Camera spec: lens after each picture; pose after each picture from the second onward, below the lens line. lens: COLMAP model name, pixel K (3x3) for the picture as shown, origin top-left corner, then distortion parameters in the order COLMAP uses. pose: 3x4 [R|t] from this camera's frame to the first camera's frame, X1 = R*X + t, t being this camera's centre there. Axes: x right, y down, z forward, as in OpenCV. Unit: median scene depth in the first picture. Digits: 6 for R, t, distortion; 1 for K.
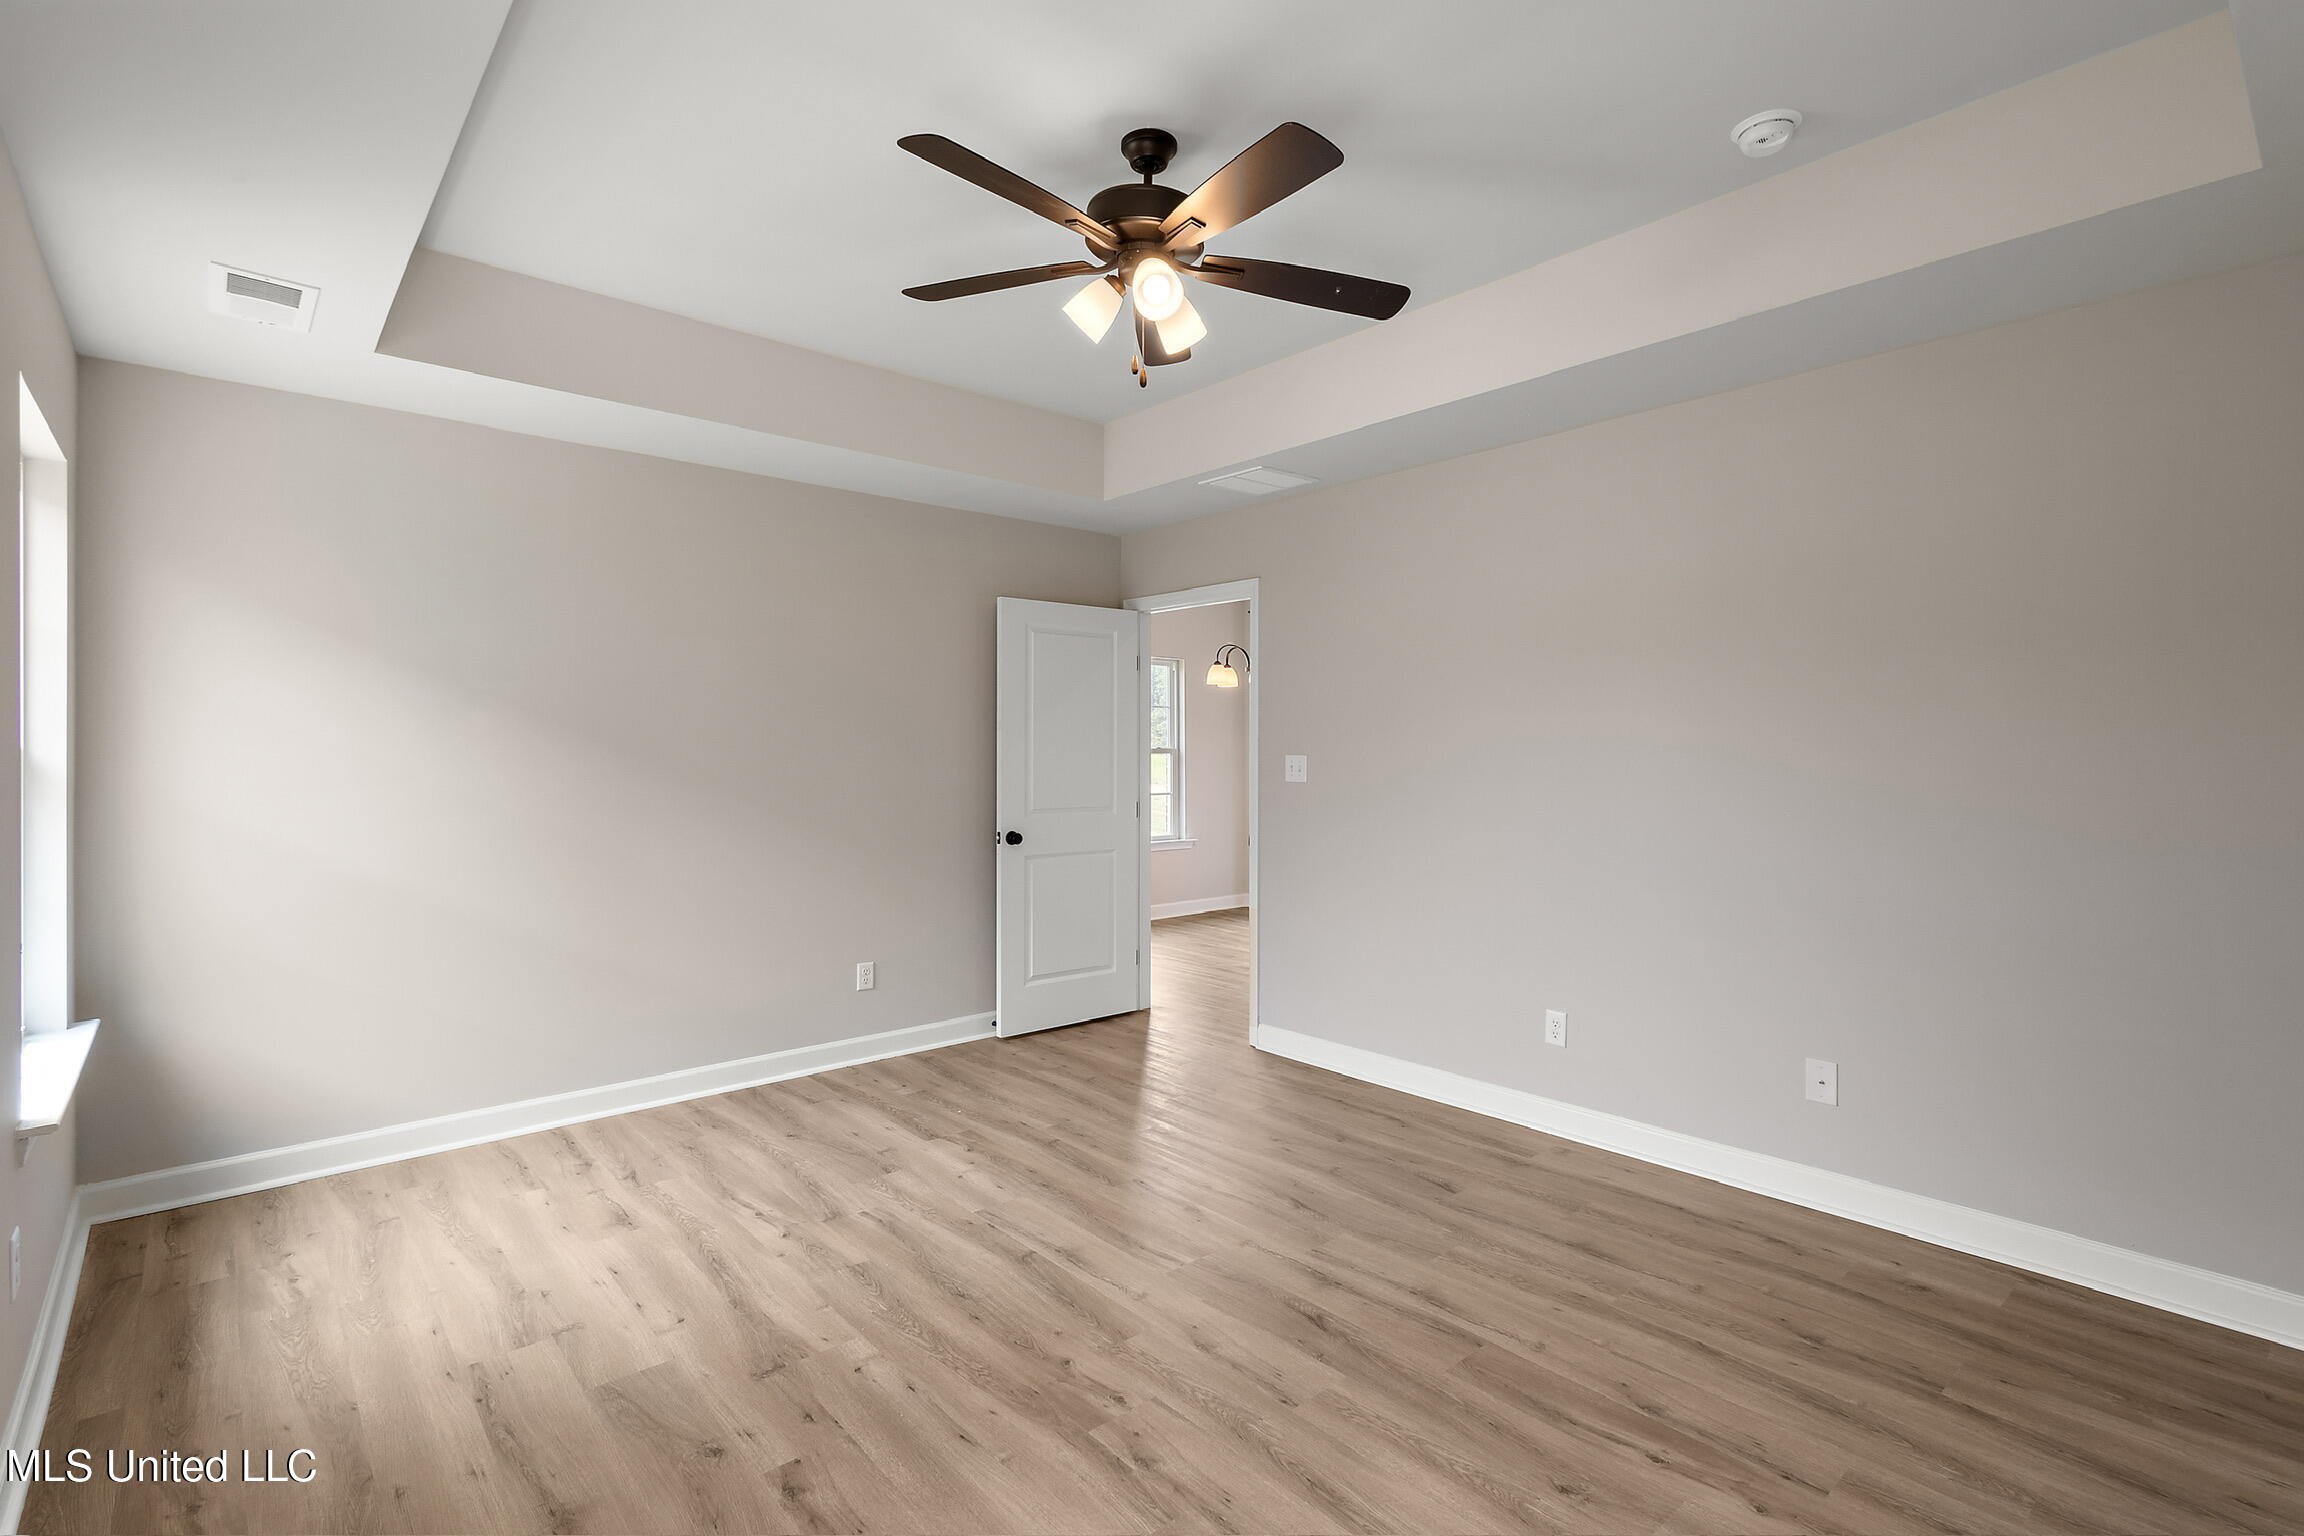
lens RADIAL K [[1064.7, 0, 1150.8], [0, 1064.7, 759.5], [0, 0, 1]] dist [0.006115, -0.002951]
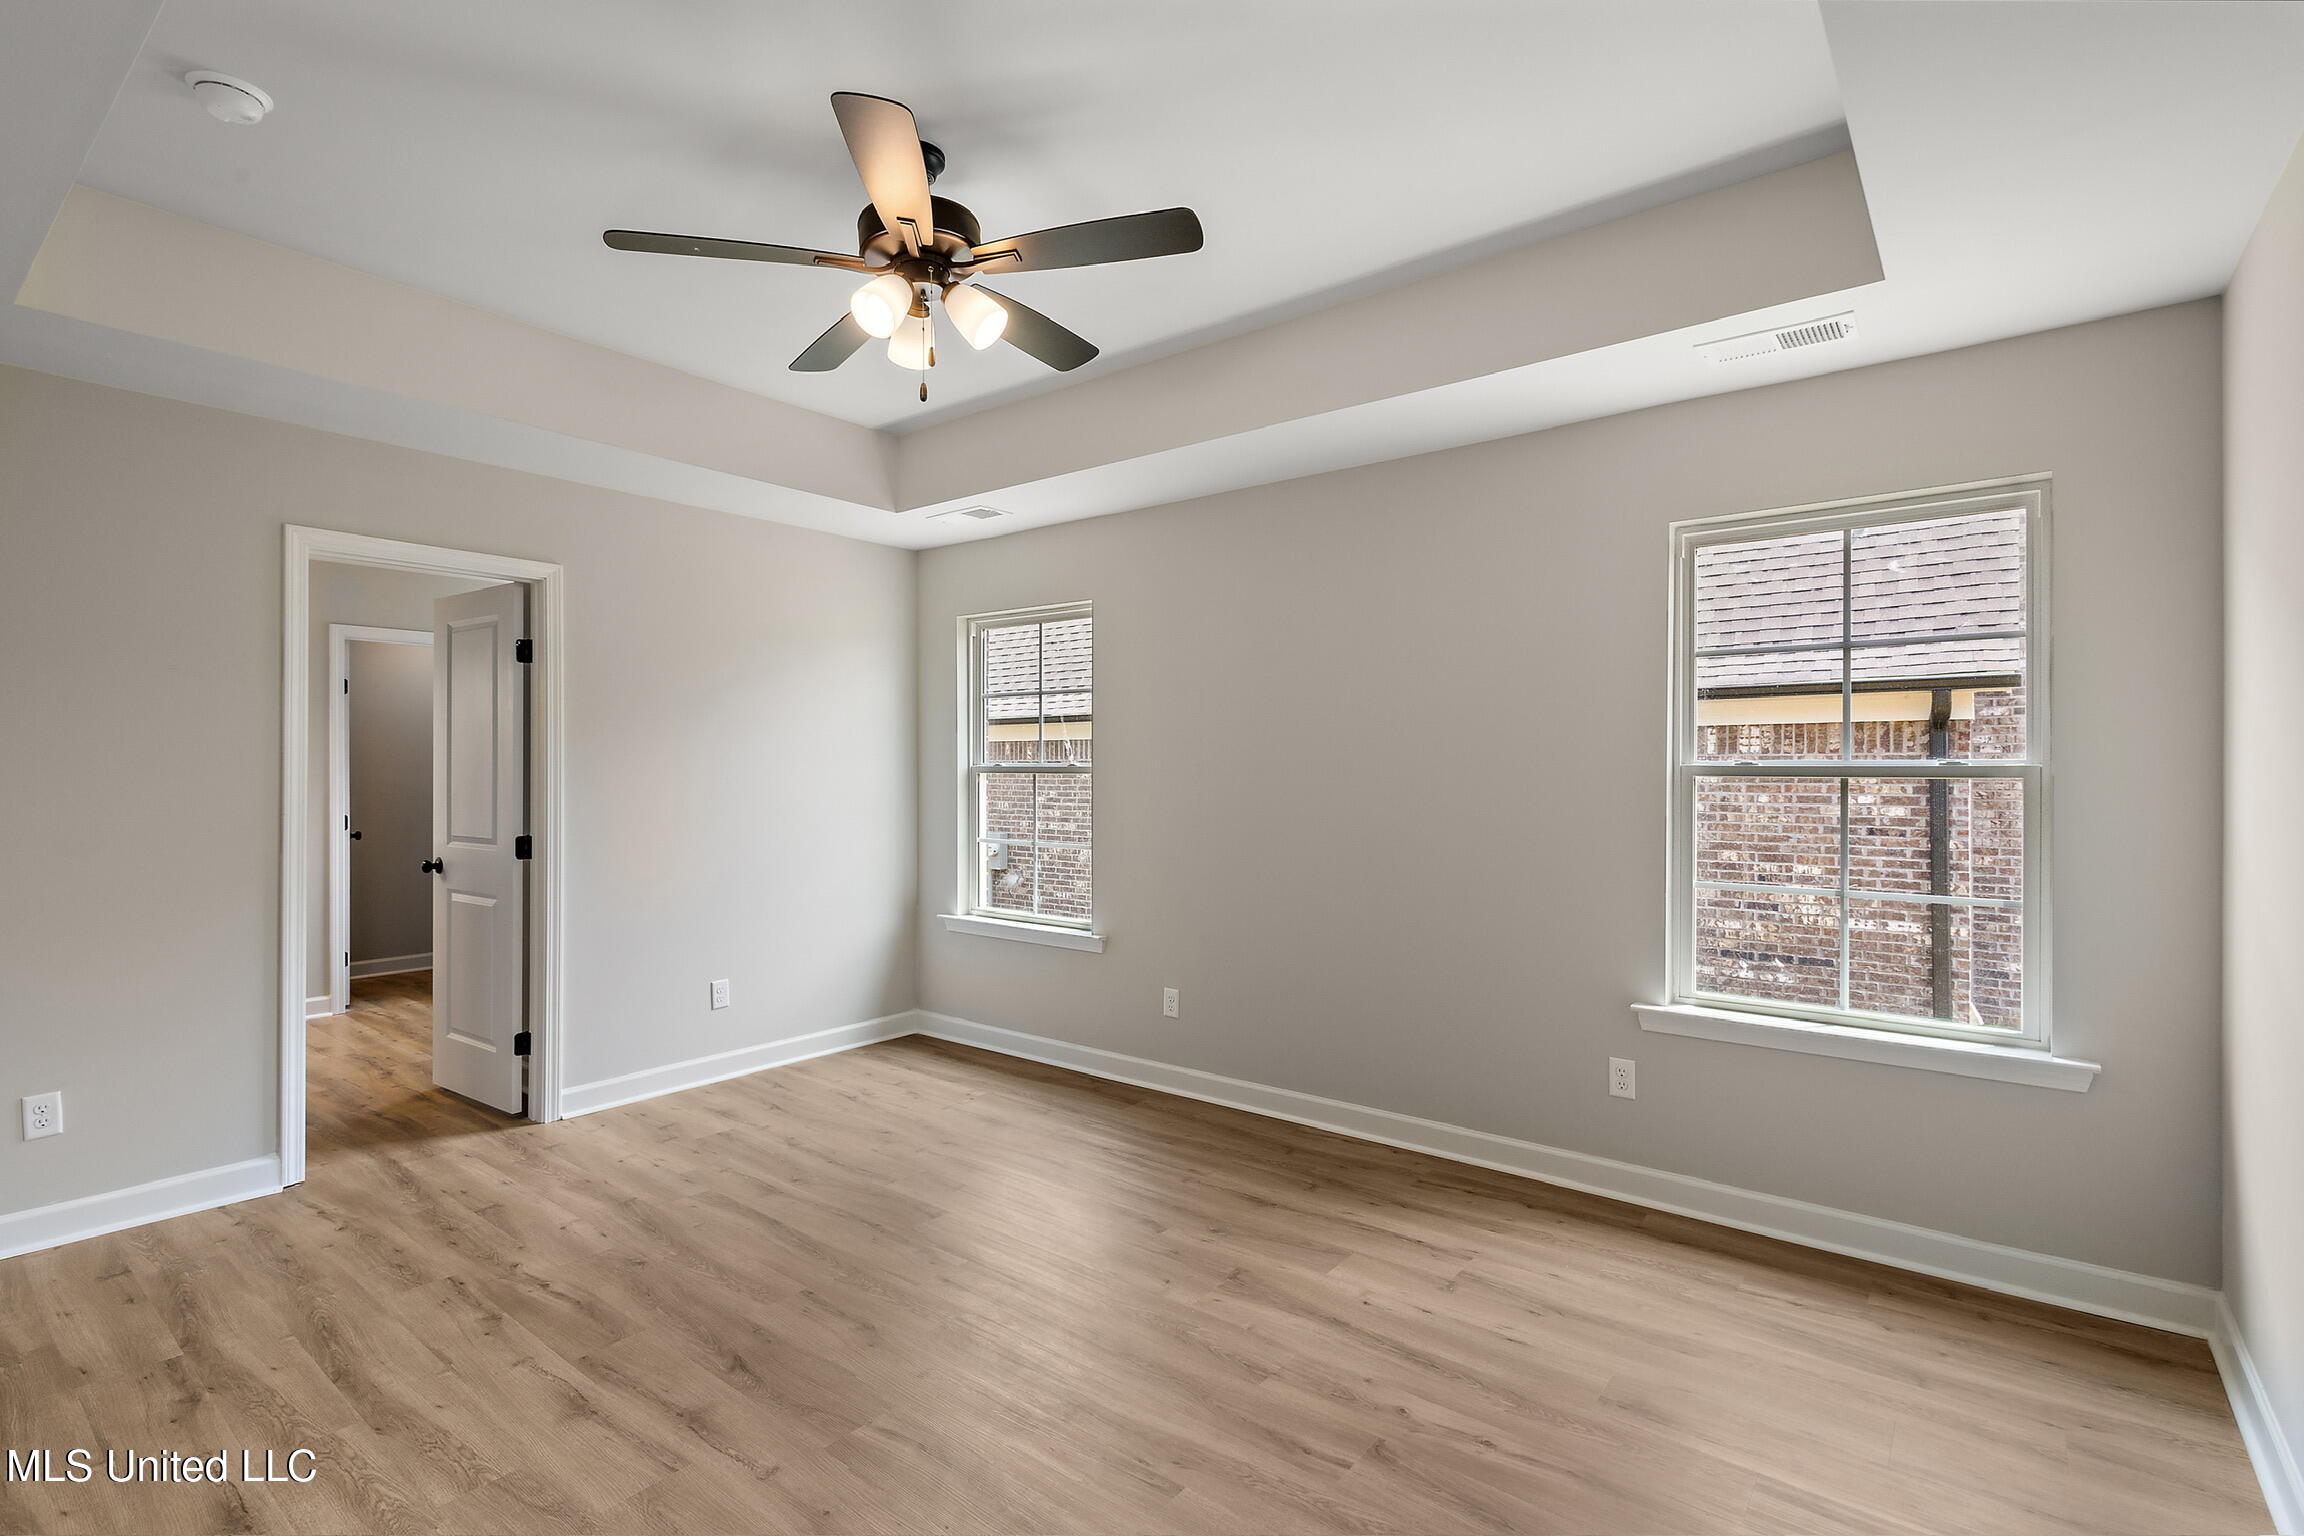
lens RADIAL K [[1064.7, 0, 1152.5], [0, 1064.7, 765.1], [0, 0, 1]] dist [0.006115, -0.002951]
pose [[-0.983805, -0.001679, -0.179234, -0.037171], [-0.003513, 0.999945, 0.009911, -0.022801], [0.179207, 0.010380, -0.983757, 1.991387]]
